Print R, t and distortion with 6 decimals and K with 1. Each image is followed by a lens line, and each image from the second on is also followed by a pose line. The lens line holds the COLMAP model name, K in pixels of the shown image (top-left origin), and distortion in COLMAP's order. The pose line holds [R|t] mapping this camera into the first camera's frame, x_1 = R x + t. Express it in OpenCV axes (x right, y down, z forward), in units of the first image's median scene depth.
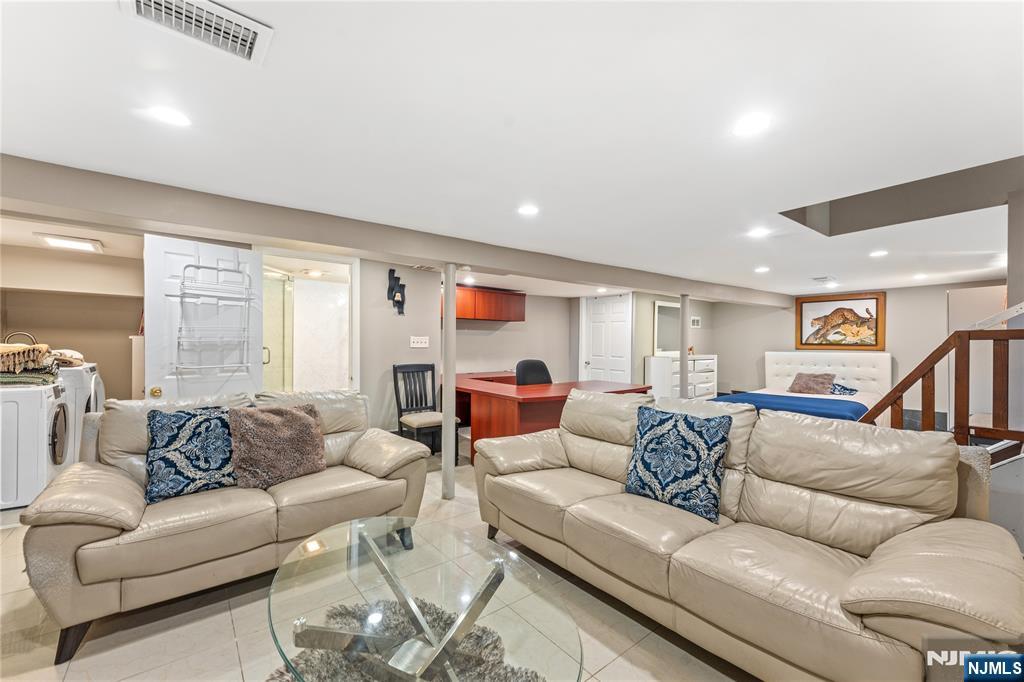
lens RADIAL K [[409.7, 0, 511.5], [0, 409.7, 343.7], [0, 0, 1]] dist [0.001561, 0.000244]
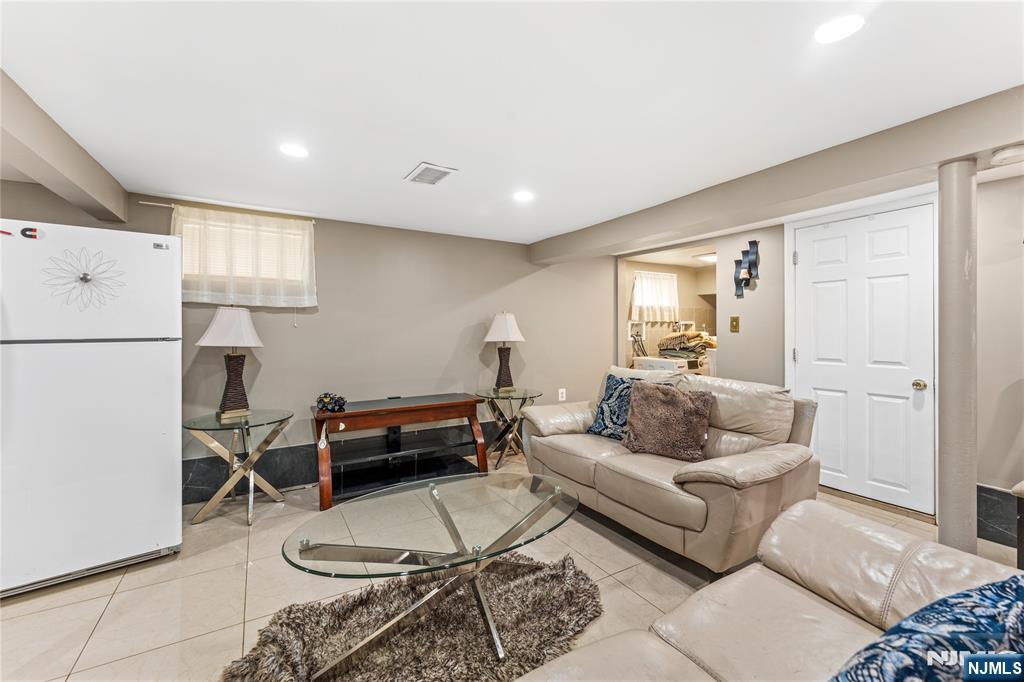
lens RADIAL K [[419.6, 0, 513.4], [0, 419.6, 322.9], [0, 0, 1]] dist [0.000655, 0.000032]
pose [[-0.129525, -0.026706, -0.991216, 0.249260], [-0.000813, 0.999640, -0.026827, 0.006025], [0.991576, -0.002669, -0.129500, 0.316031]]
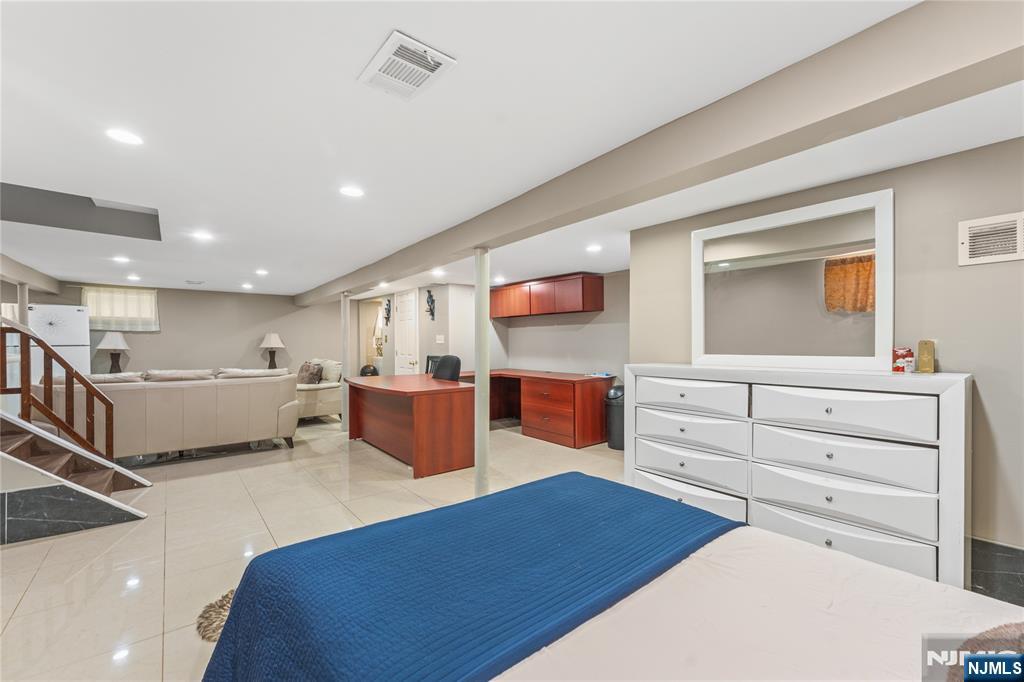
lens RADIAL K [[424.0, 0, 507.6], [0, 424.0, 346.7], [0, 0, 1]] dist [0.000639, 0.000120]
pose [[0.006213, 0.002887, -0.999977, 0.847025], [0.000529, 0.999996, 0.002890, 0.011199], [0.999981, -0.000547, 0.006212, 0.879651]]
